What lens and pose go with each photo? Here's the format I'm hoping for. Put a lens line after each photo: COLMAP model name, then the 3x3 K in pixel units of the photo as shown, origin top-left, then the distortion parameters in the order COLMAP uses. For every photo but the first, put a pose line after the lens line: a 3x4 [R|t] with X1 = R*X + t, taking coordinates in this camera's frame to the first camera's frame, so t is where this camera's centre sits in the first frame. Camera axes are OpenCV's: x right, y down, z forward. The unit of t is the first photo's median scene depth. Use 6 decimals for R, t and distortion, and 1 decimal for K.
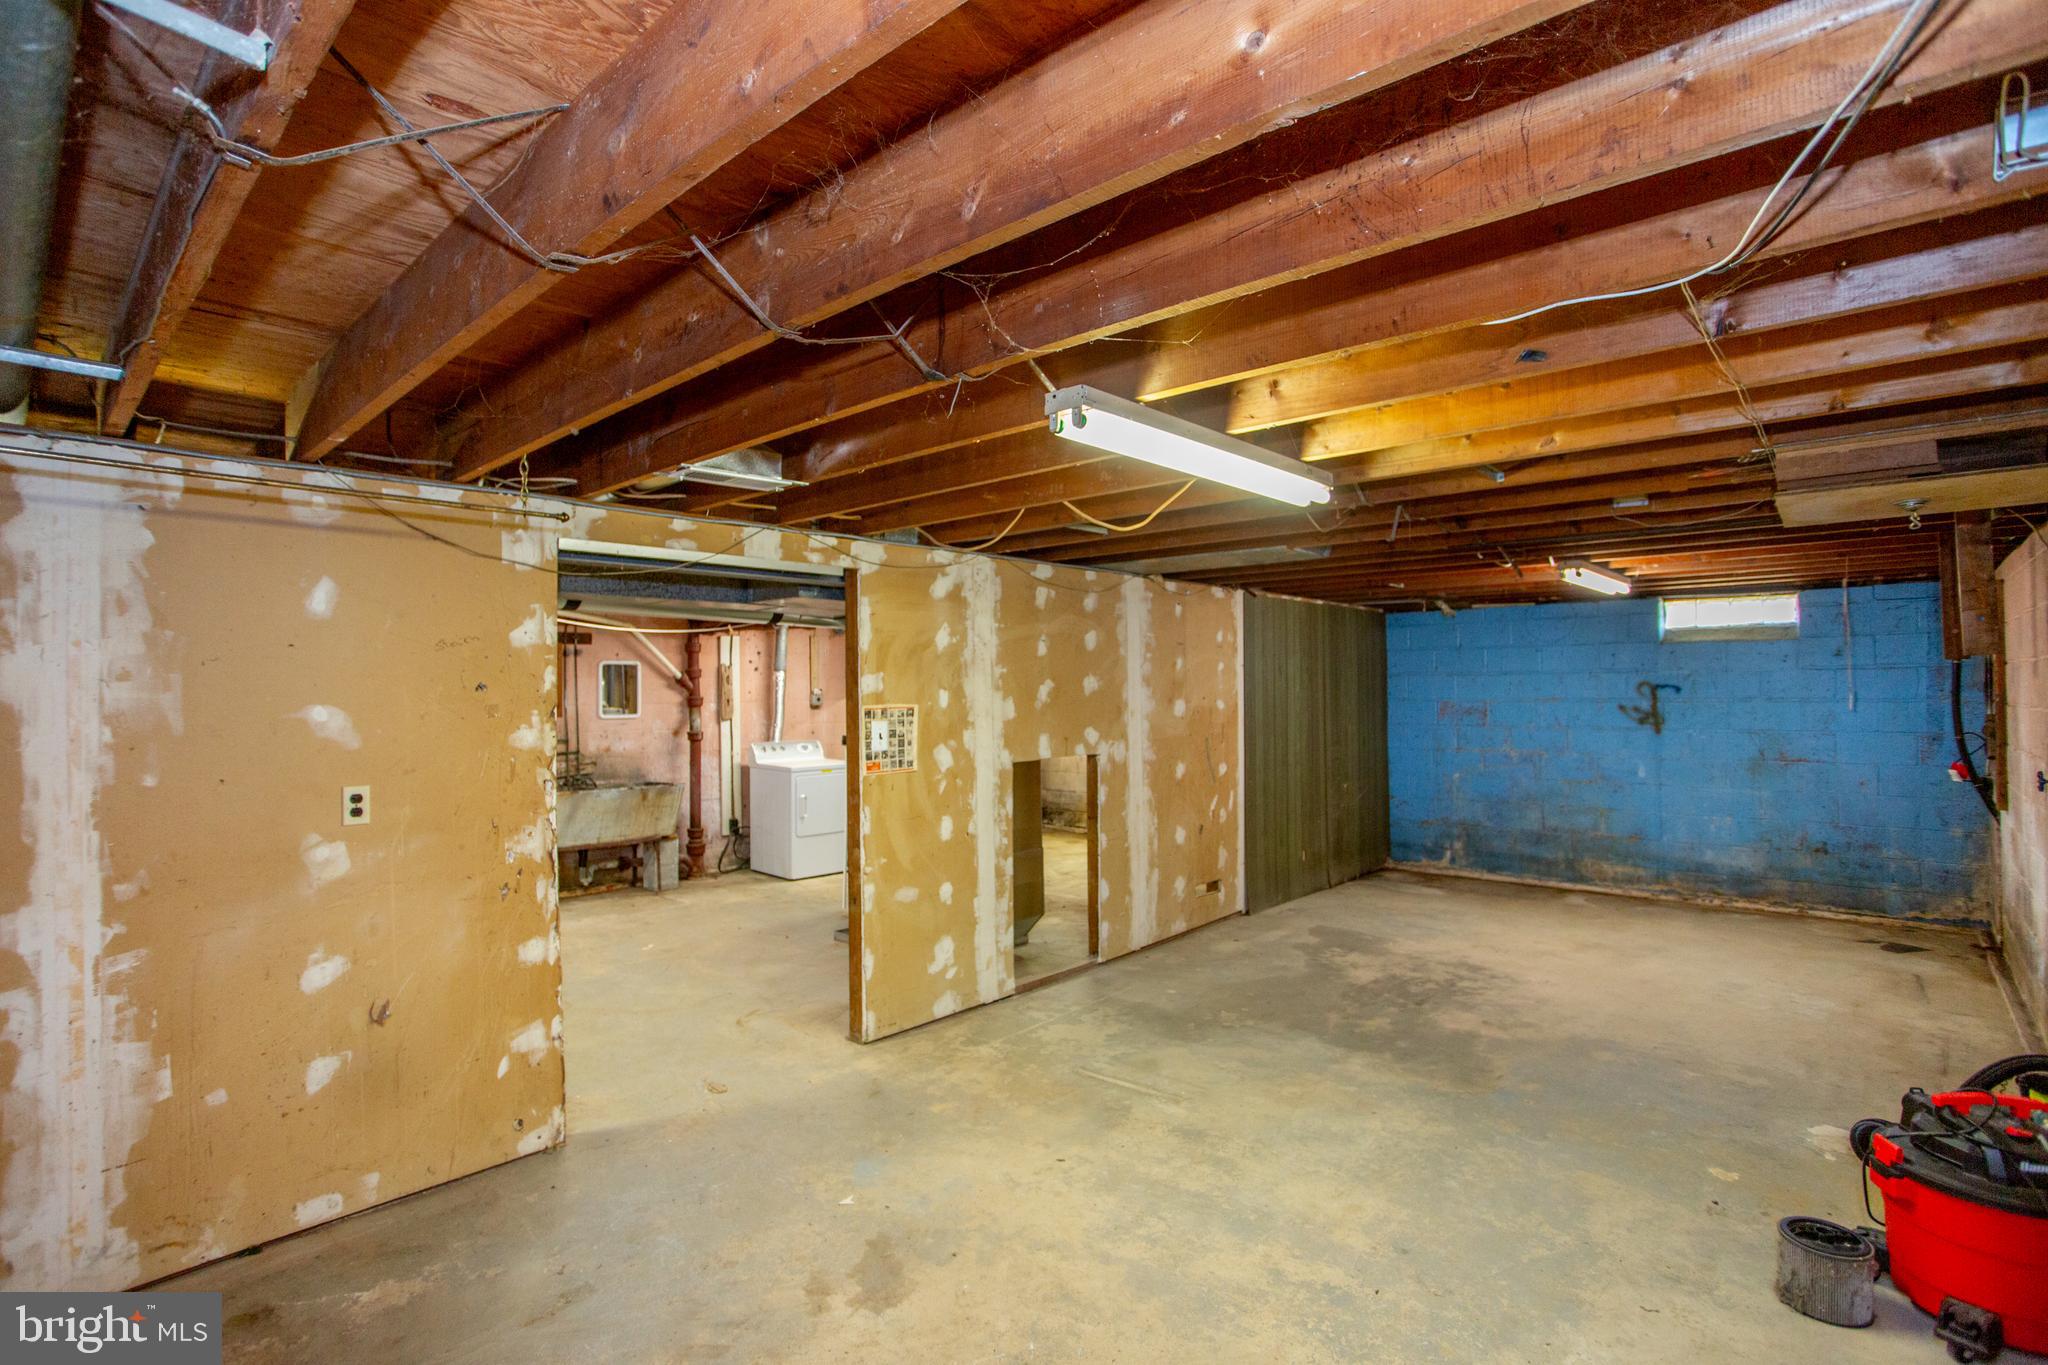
lens RADIAL K [[980.0, 0, 1012.9], [0, 980.0, 673.1], [0, 0, 1]] dist [-0.079803, 0.028212]
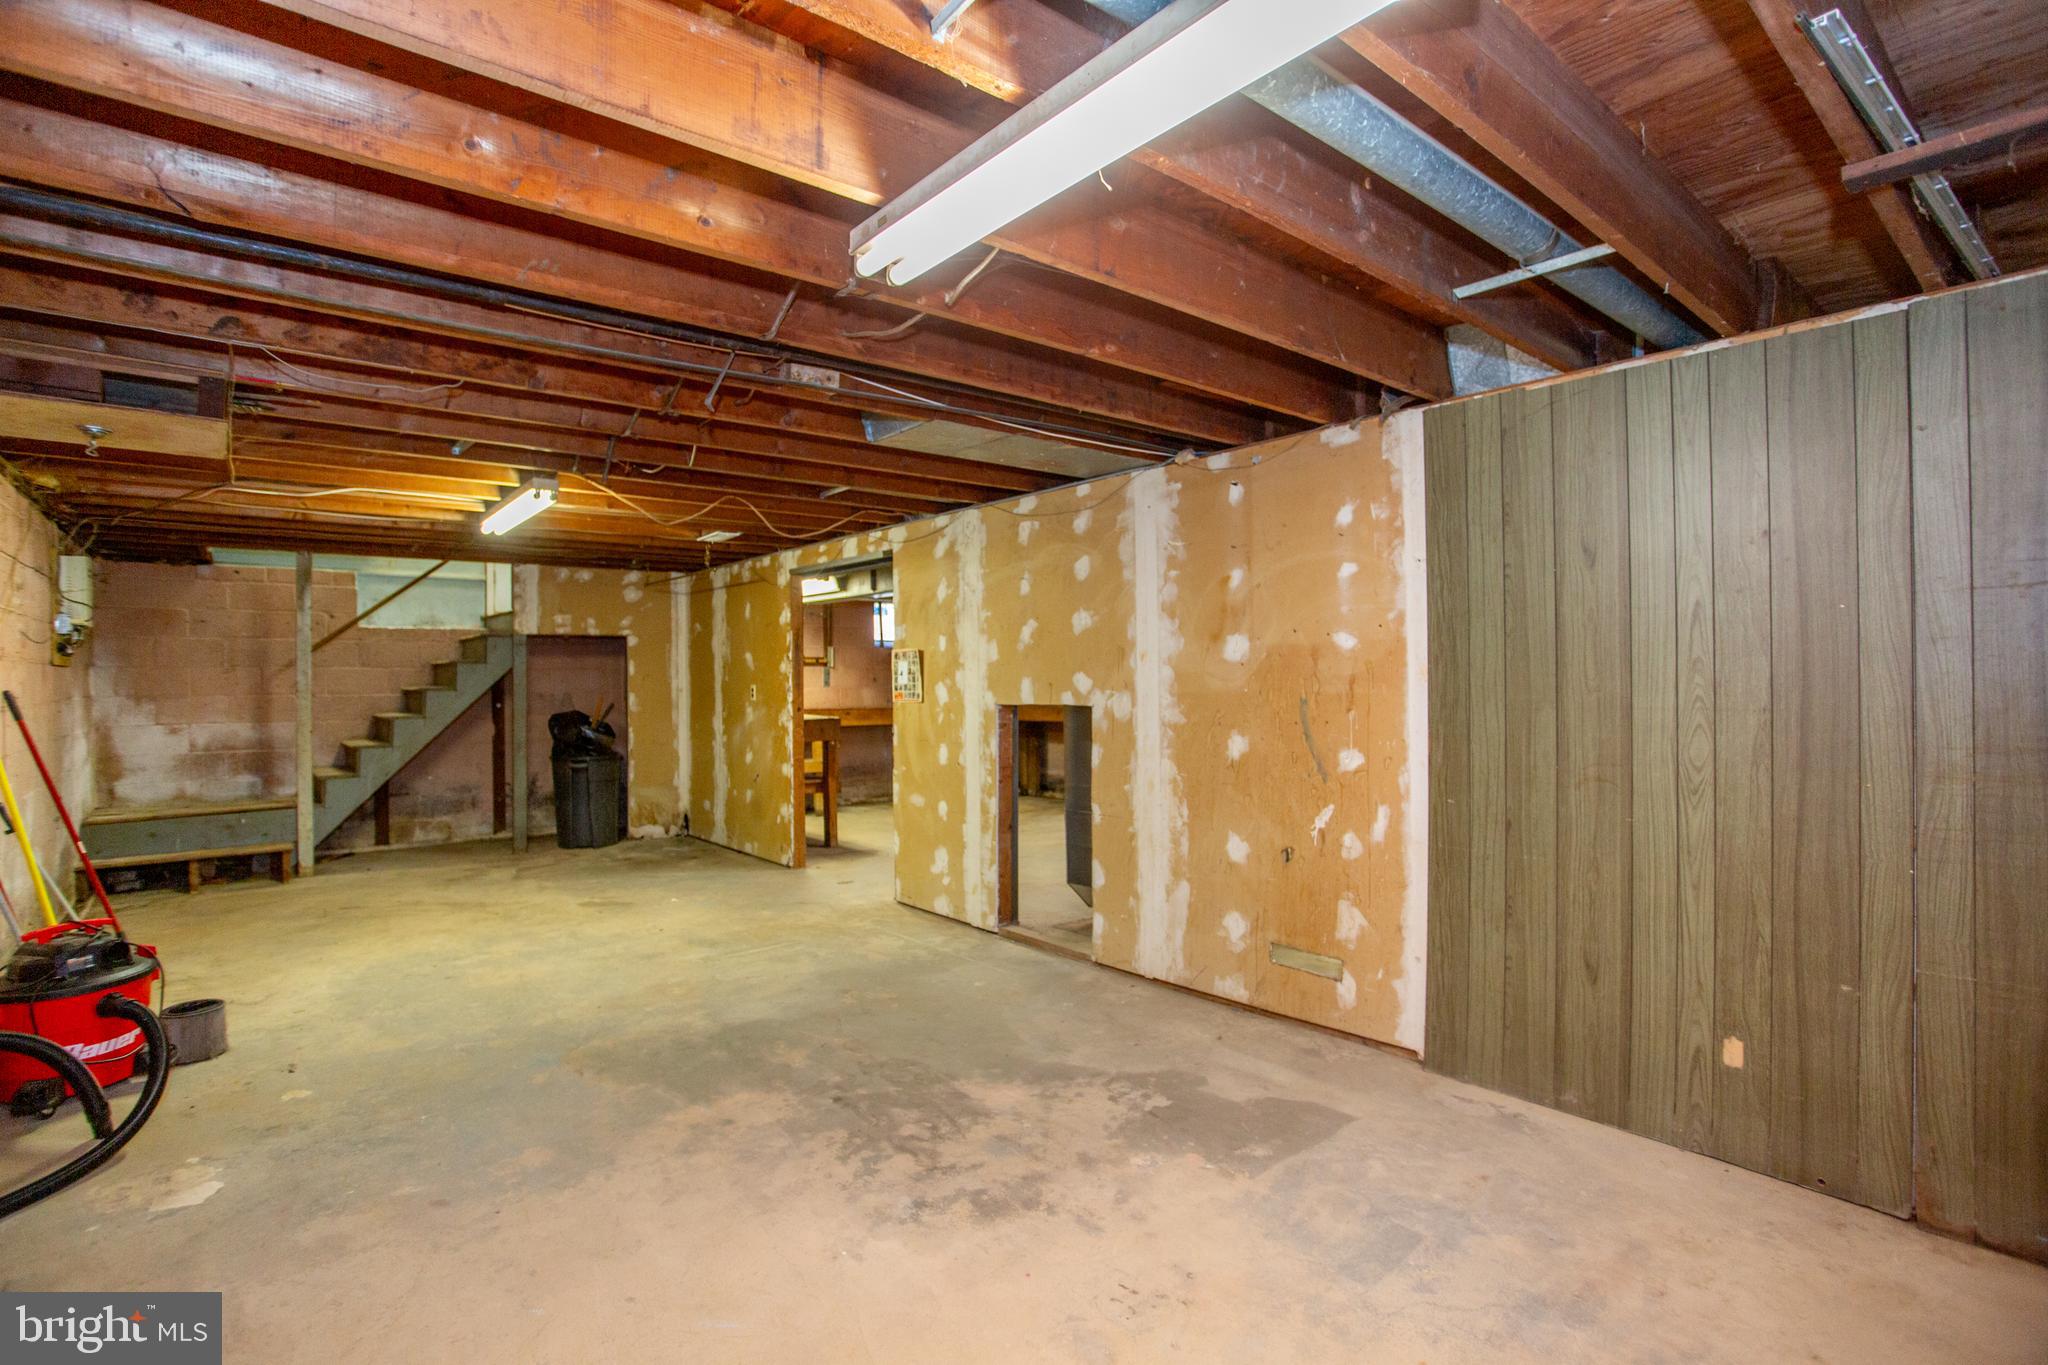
lens RADIAL K [[980.0, 0, 1012.9], [0, 980.0, 673.1], [0, 0, 1]] dist [-0.079803, 0.028212]
pose [[-0.132551, 0.005747, -0.991160, 1.006727], [0.026709, 0.999641, 0.002224, 0.057581], [0.990816, -0.026178, -0.132657, 1.160701]]
